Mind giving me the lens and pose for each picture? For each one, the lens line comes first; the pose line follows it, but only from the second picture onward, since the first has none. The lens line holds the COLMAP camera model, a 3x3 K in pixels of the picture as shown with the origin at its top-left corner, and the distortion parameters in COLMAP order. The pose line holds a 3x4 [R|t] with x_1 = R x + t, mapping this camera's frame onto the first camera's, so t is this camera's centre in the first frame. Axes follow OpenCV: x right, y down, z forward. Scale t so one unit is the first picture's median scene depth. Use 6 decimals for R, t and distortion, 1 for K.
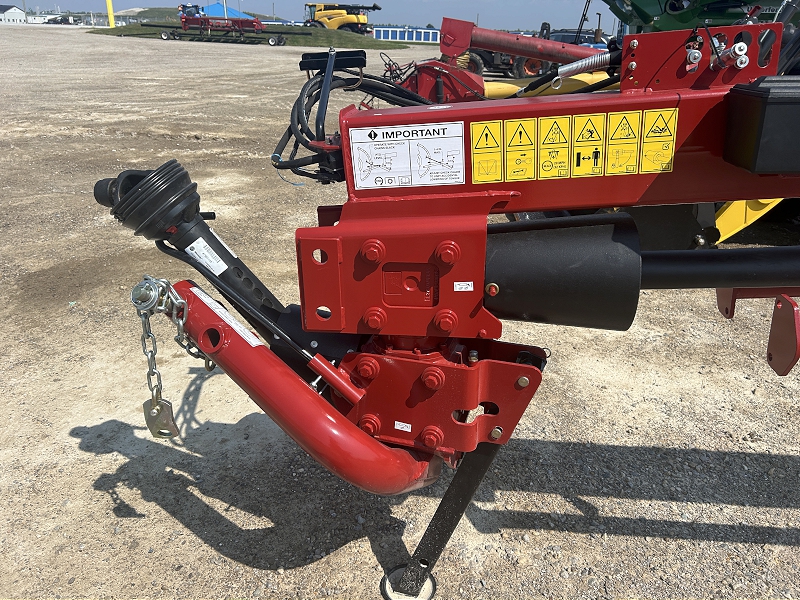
lens RADIAL K [[605.3, 0, 400.0], [0, 605.3, 300.0], [0, 0, 1]] dist [0.006840, 0.000068]
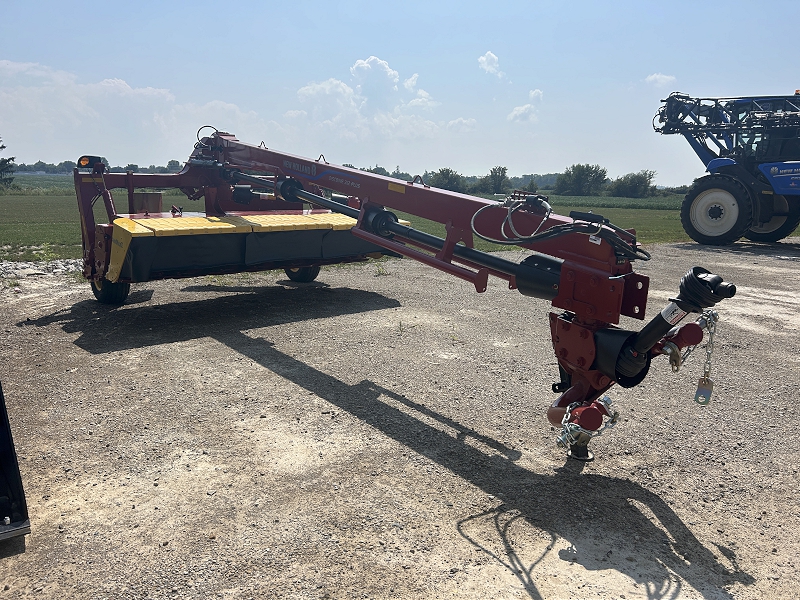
lens RADIAL K [[599.2, 0, 400.0], [0, 599.2, 300.0], [0, 0, 1]] dist [0.028559, 0.000351]
pose [[-0.627670, -0.188372, 0.755345, -0.917833], [0.275843, 0.853513, 0.442071, -0.904620], [-0.727970, 0.485831, -0.483764, 1.932674]]
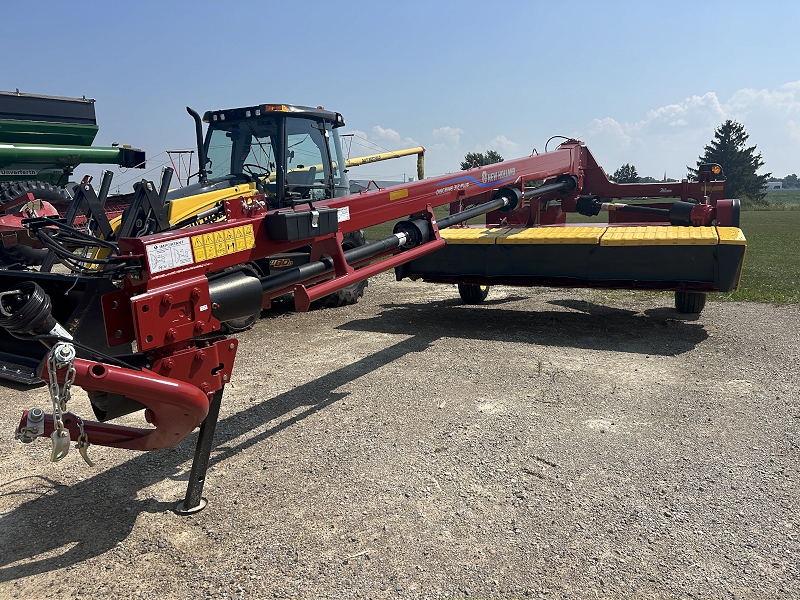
lens RADIAL K [[605.3, 0, 400.0], [0, 605.3, 300.0], [0, 0, 1]] dist [0.006840, 0.000068]
pose [[0.432925, -0.186544, 0.881917, -1.008811], [0.385929, 0.922511, 0.005681, 0.141754], [-0.814638, 0.337898, 0.471371, -0.419573]]
